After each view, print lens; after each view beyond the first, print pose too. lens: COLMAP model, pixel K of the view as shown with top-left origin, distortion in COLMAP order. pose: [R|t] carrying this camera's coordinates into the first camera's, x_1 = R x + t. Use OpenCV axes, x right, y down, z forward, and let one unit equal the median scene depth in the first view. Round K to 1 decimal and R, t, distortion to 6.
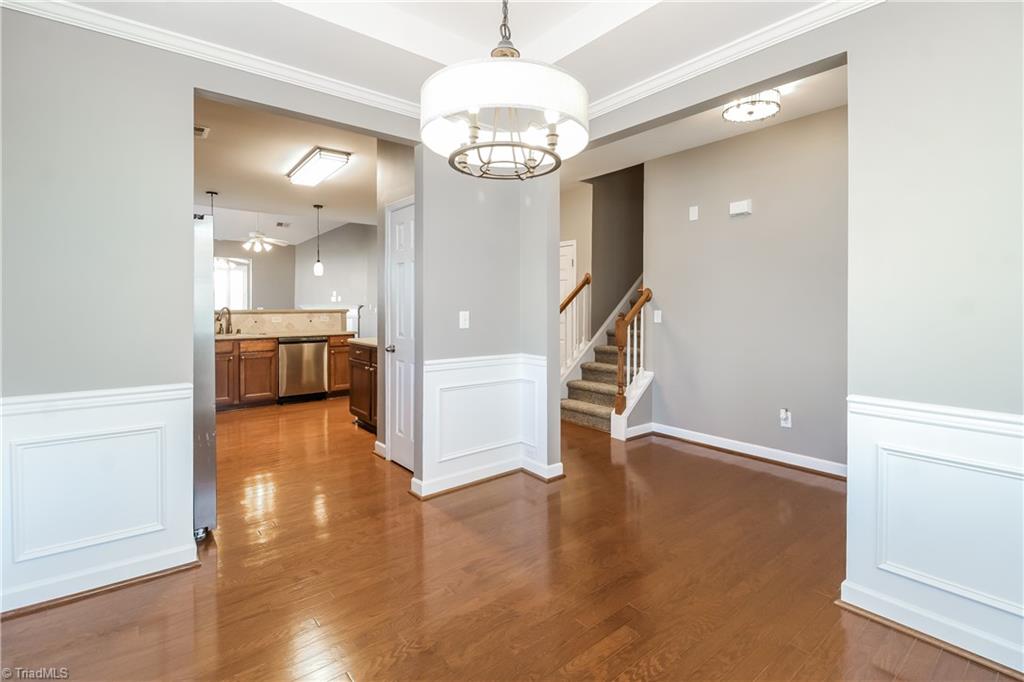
lens RADIAL K [[471.1, 0, 520.0], [0, 471.1, 318.1], [0, 0, 1]] dist [-0.000437, -0.000174]
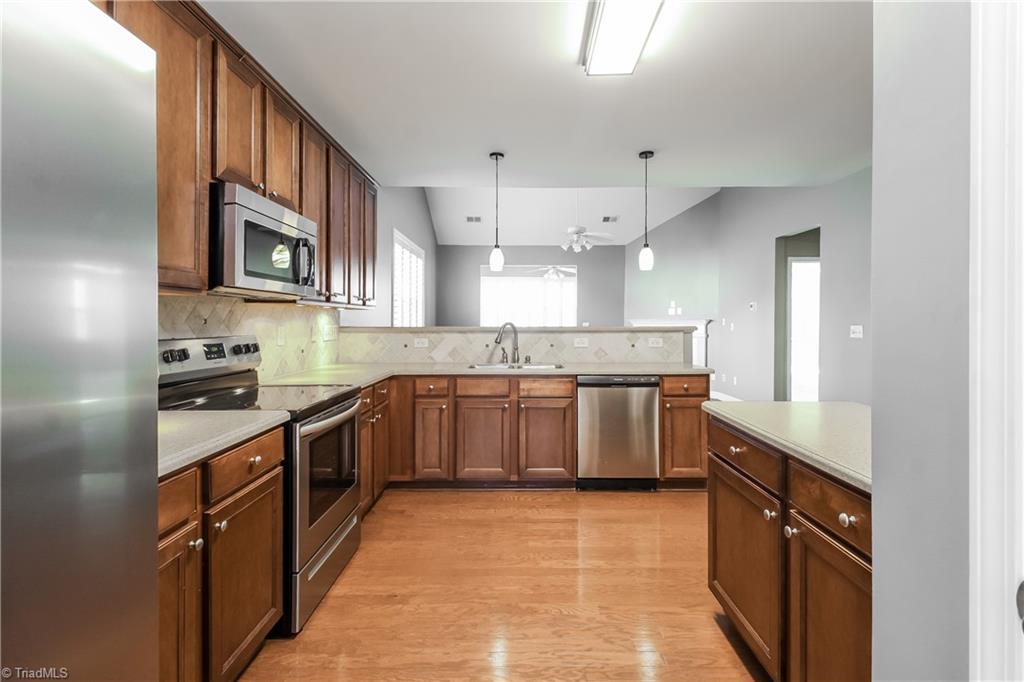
lens RADIAL K [[471.1, 0, 520.0], [0, 471.1, 318.1], [0, 0, 1]] dist [-0.000437, -0.000174]
pose [[0.771477, -0.007537, -0.636213, -0.188023], [-0.013632, 0.999505, -0.028370, -0.010618], [0.636112, 0.030560, 0.770992, 0.481228]]
